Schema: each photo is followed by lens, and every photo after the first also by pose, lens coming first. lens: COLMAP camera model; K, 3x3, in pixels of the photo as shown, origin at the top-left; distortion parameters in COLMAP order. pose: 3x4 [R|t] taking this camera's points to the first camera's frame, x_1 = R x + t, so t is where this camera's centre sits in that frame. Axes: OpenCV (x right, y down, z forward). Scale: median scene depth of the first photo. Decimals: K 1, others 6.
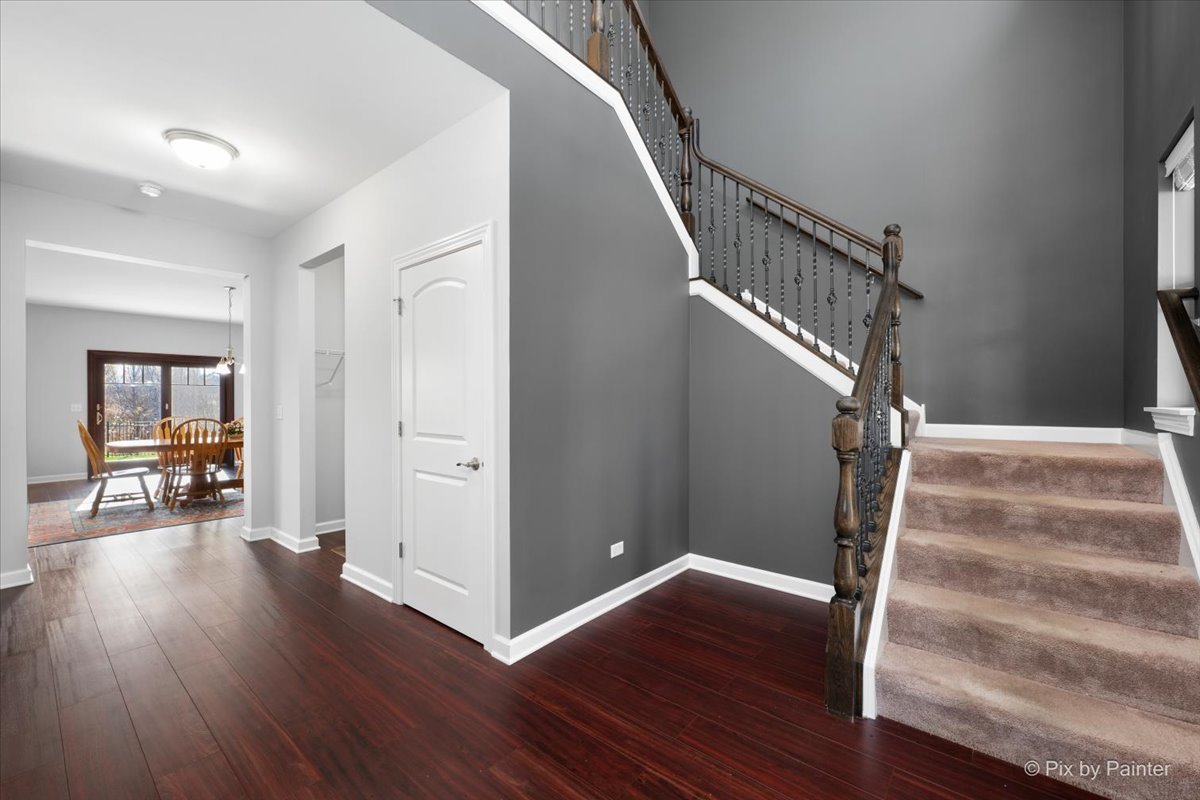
lens RADIAL K [[480.4, 0, 594.9], [0, 480.4, 397.4], [0, 0, 1]] dist [-0.003495, -0.000657]
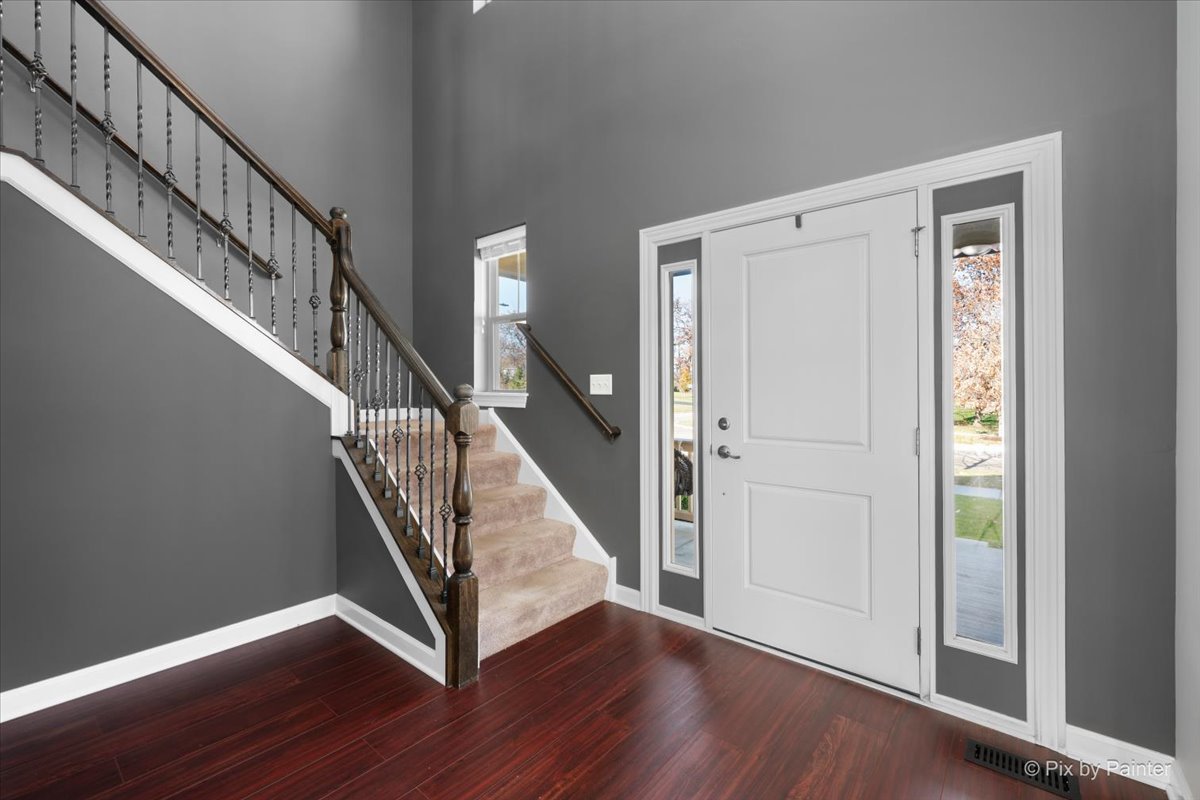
lens RADIAL K [[511.8, 0, 598.6], [0, 511.8, 387.5], [0, 0, 1]] dist [-0.000653, -0.000107]
pose [[-0.001043, 0.003973, 0.999992, -0.526638], [-0.005437, 0.999977, -0.003978, 0.006872], [-0.999985, -0.005441, -0.001022, 0.595042]]
